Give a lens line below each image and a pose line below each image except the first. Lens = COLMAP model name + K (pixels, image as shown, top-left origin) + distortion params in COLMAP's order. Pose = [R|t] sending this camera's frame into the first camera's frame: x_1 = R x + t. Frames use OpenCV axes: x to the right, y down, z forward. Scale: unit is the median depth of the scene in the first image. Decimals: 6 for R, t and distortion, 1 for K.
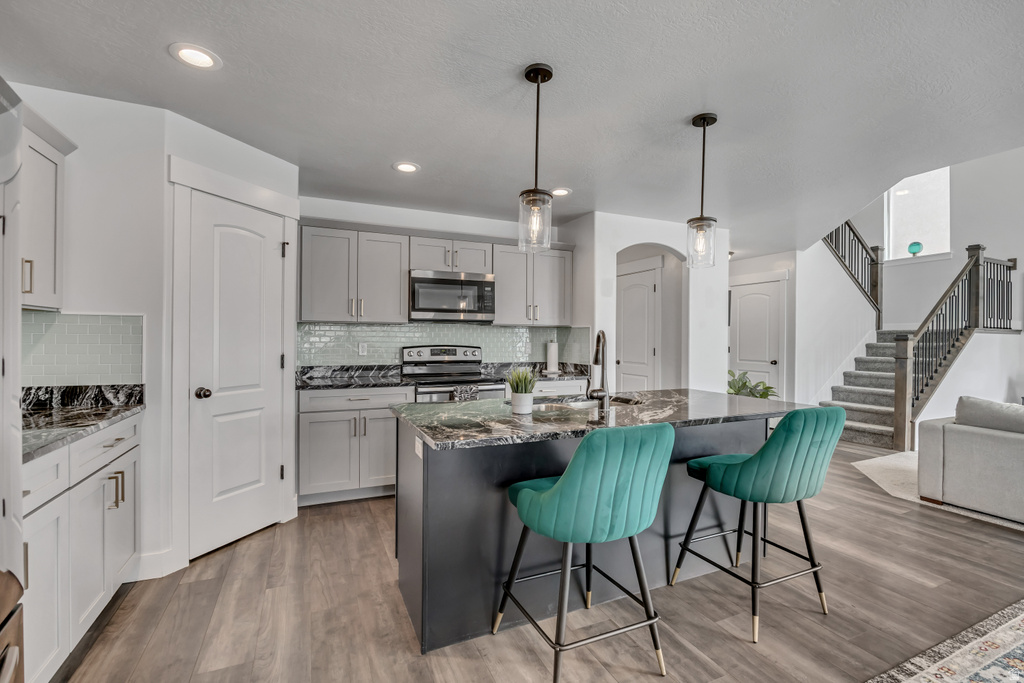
lens RADIAL K [[455.8, 0, 513.3], [0, 455.8, 333.6], [0, 0, 1]] dist [-0.011027, -0.000877]
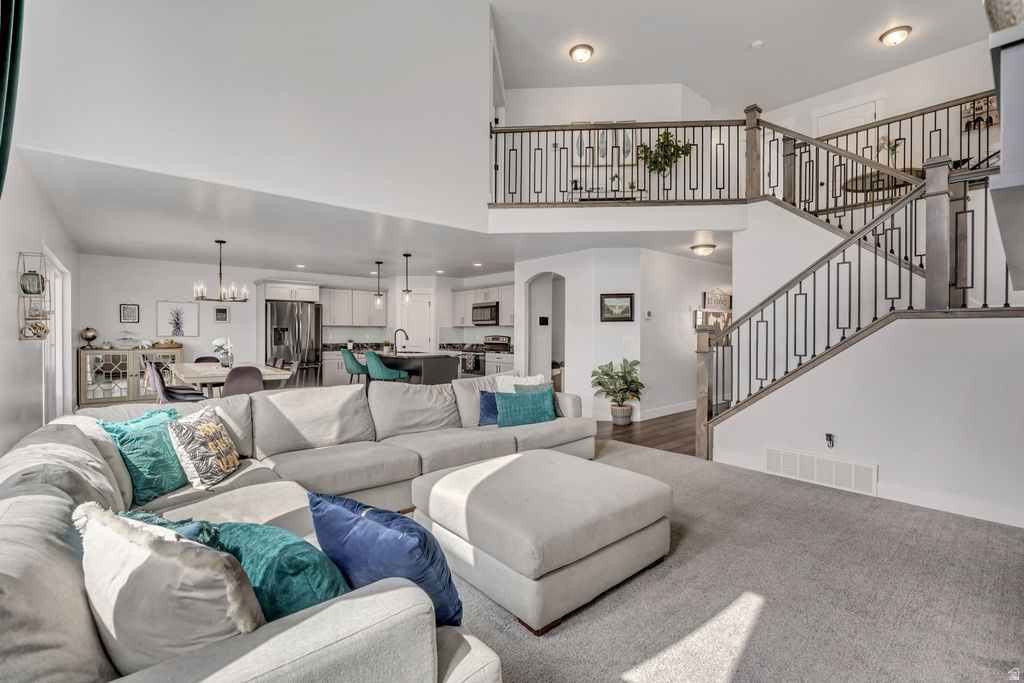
lens RADIAL K [[455.8, 0, 519.2], [0, 455.8, 336.5], [0, 0, 1]] dist [-0.011027, -0.000877]
pose [[0.285137, -0.000678, -0.958487, 1.473804], [0.002855, 0.999996, 0.000142, 0.022196], [0.958483, -0.002777, 0.285138, 0.376402]]
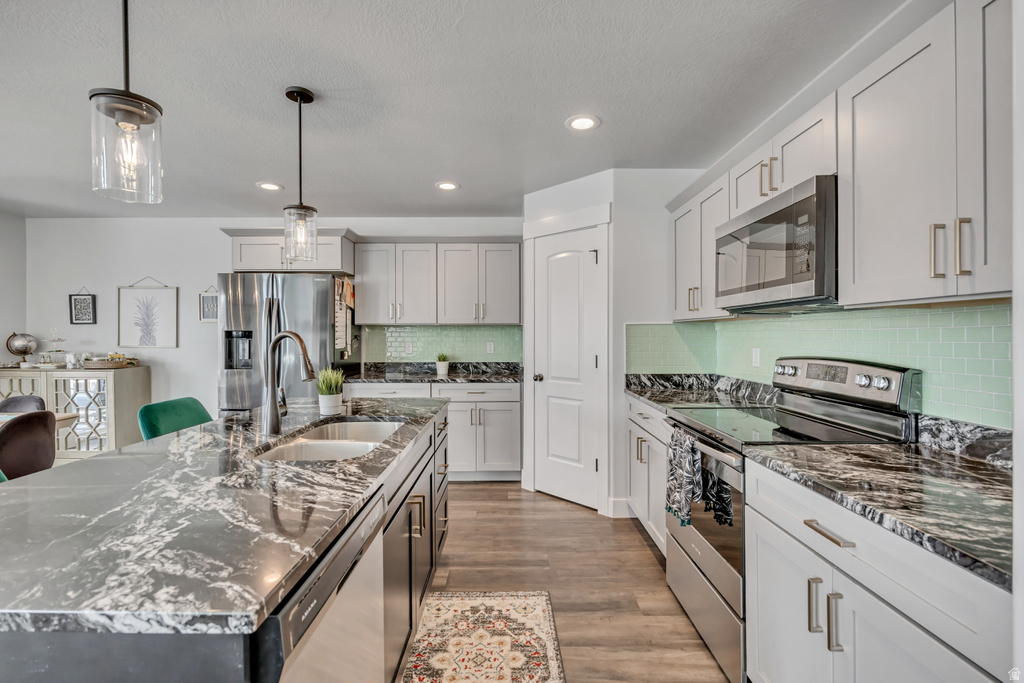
lens RADIAL K [[455.8, 0, 509.5], [0, 455.8, 333.5], [0, 0, 1]] dist [-0.011027, -0.000877]
pose [[-0.413119, -0.009862, -0.910624, 0.301198], [0.000905, 0.999936, -0.011239, 0.004465], [0.910677, -0.005467, -0.413083, 0.683973]]
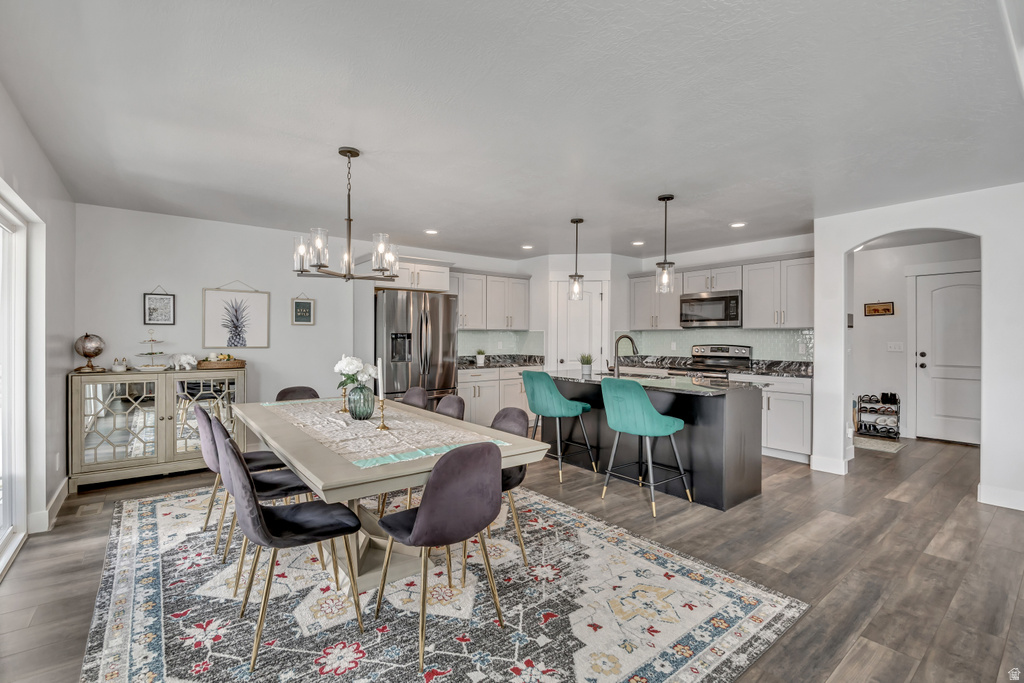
lens RADIAL K [[455.8, 0, 518.8], [0, 455.8, 333.2], [0, 0, 1]] dist [-0.011027, -0.000877]
pose [[0.246114, -0.014565, -0.969132, 0.778329], [0.004181, 0.999894, -0.013966, 0.005590], [0.969232, -0.000615, 0.246148, 0.063814]]
